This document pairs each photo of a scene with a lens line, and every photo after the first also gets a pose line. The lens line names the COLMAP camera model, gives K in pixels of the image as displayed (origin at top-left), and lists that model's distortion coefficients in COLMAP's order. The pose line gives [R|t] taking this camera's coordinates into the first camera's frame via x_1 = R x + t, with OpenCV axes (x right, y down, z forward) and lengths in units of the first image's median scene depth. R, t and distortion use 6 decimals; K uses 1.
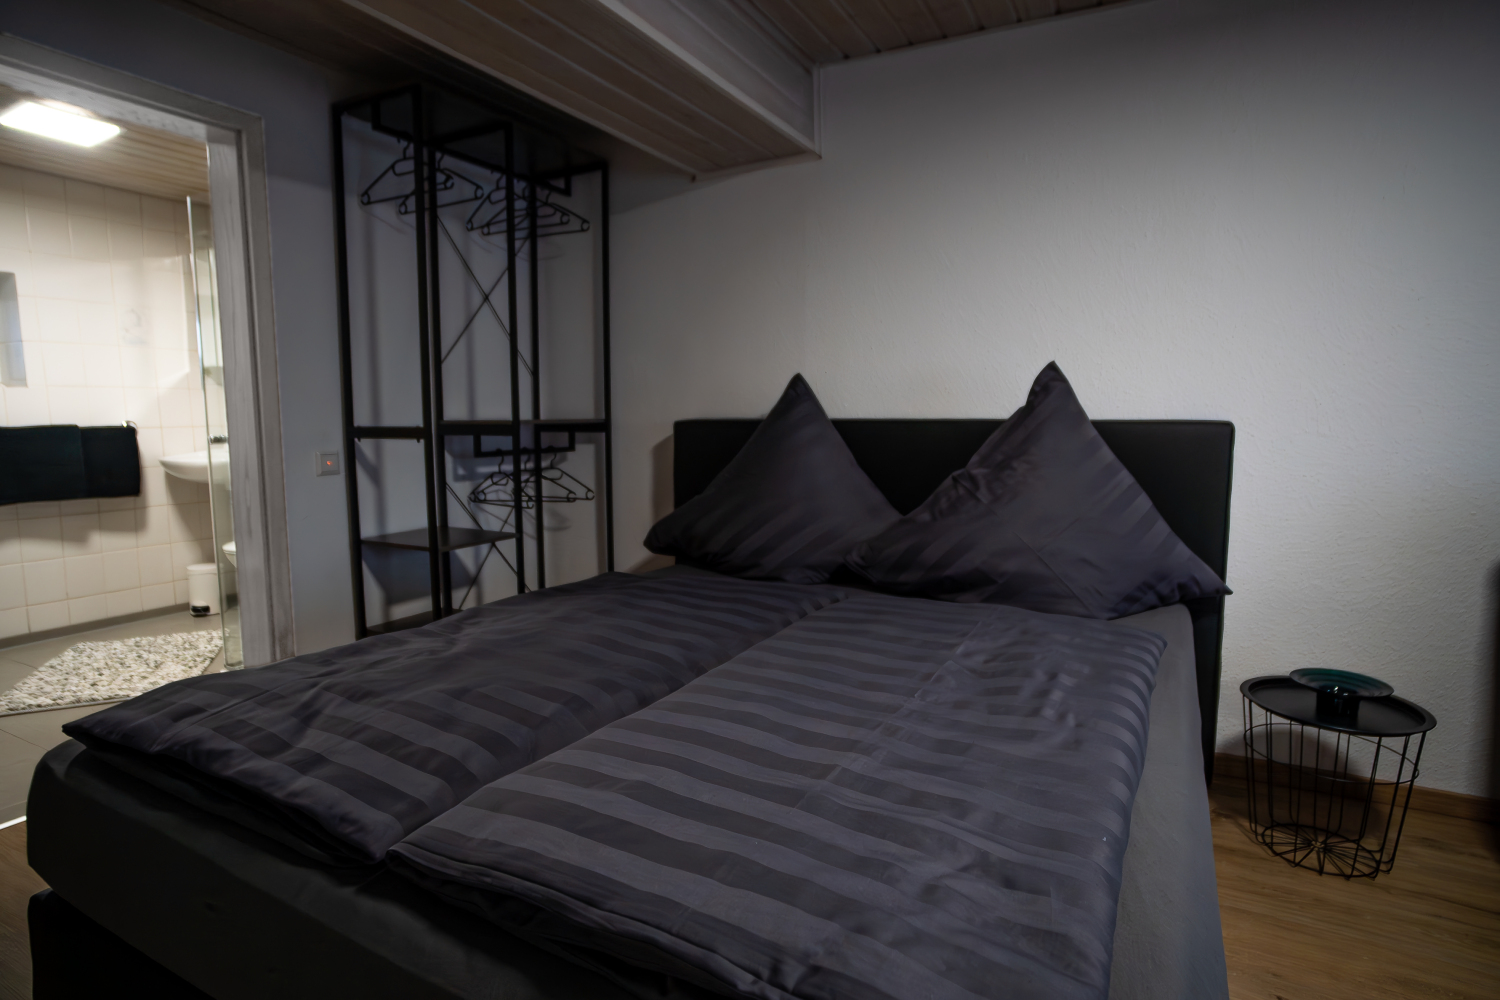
lens RADIAL K [[789.0, 0, 747.1], [0, 789.0, 495.6], [0, 0, 1]] dist [-0.057129, 0.025073]
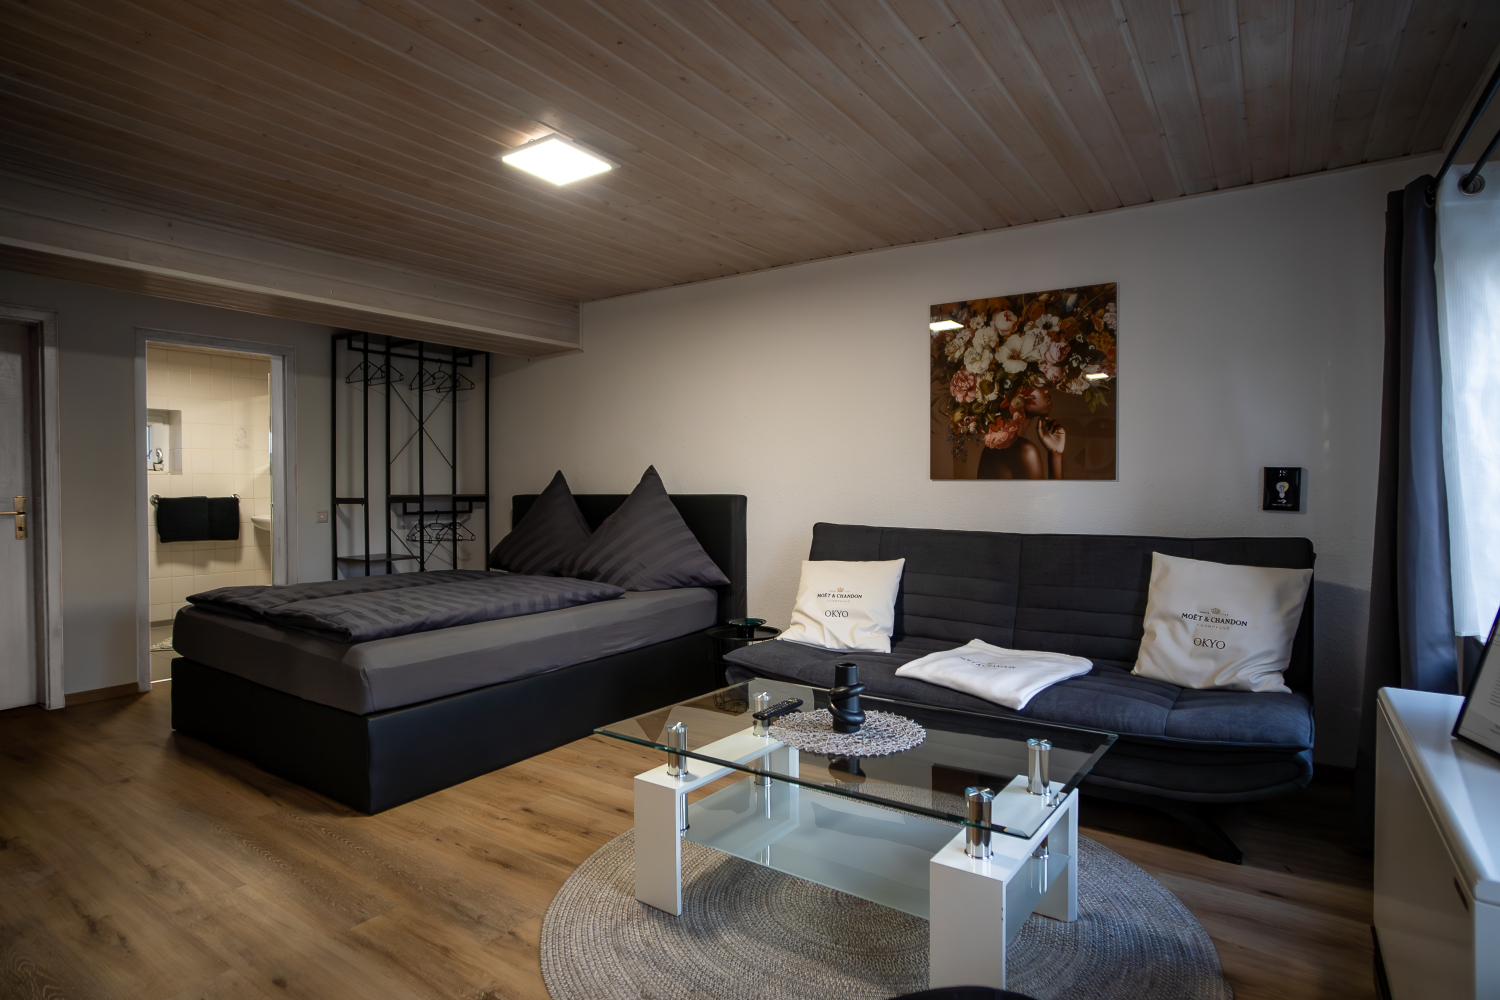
lens RADIAL K [[789.0, 0, 747.1], [0, 789.0, 495.6], [0, 0, 1]] dist [-0.057129, 0.025073]
pose [[0.993514, -0.001772, -0.113700, 0.602688], [-0.009110, 0.995425, -0.095114, 0.066701], [0.113348, 0.095533, 0.988952, -0.656311]]
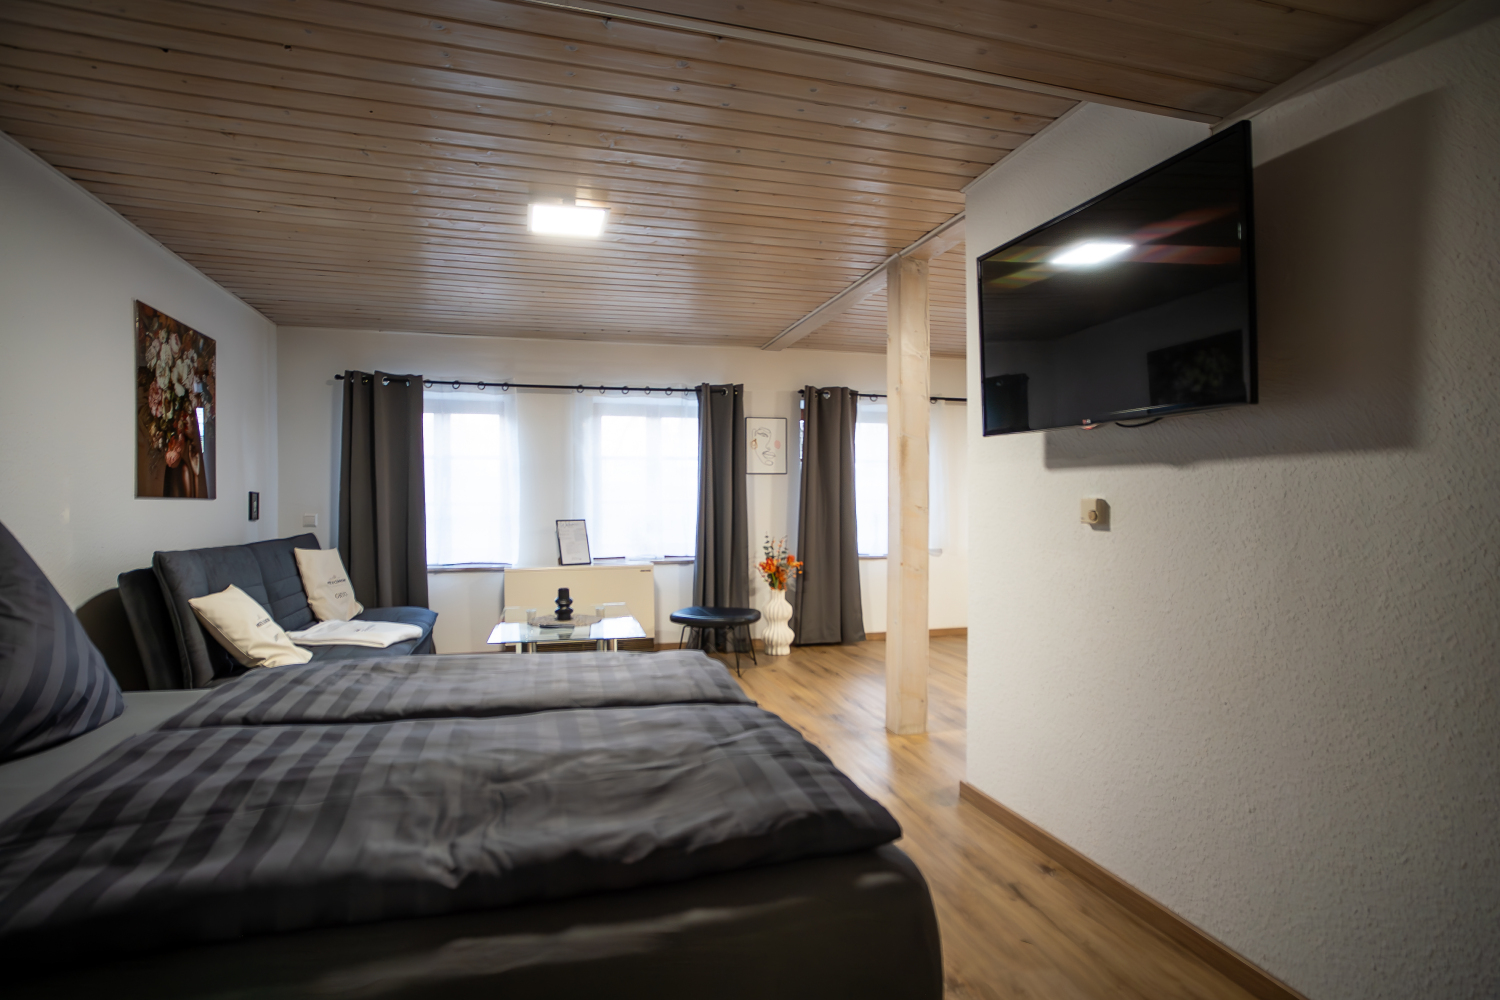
lens RADIAL K [[766.4, 0, 749.1], [0, 766.4, 520.2], [0, 0, 1]] dist [-0.052060, 0.000193]
pose [[-0.690511, -0.018136, 0.723094, -0.502689], [0.077238, 0.992121, 0.098640, -0.072892], [-0.719186, 0.123962, -0.683670, 0.605009]]
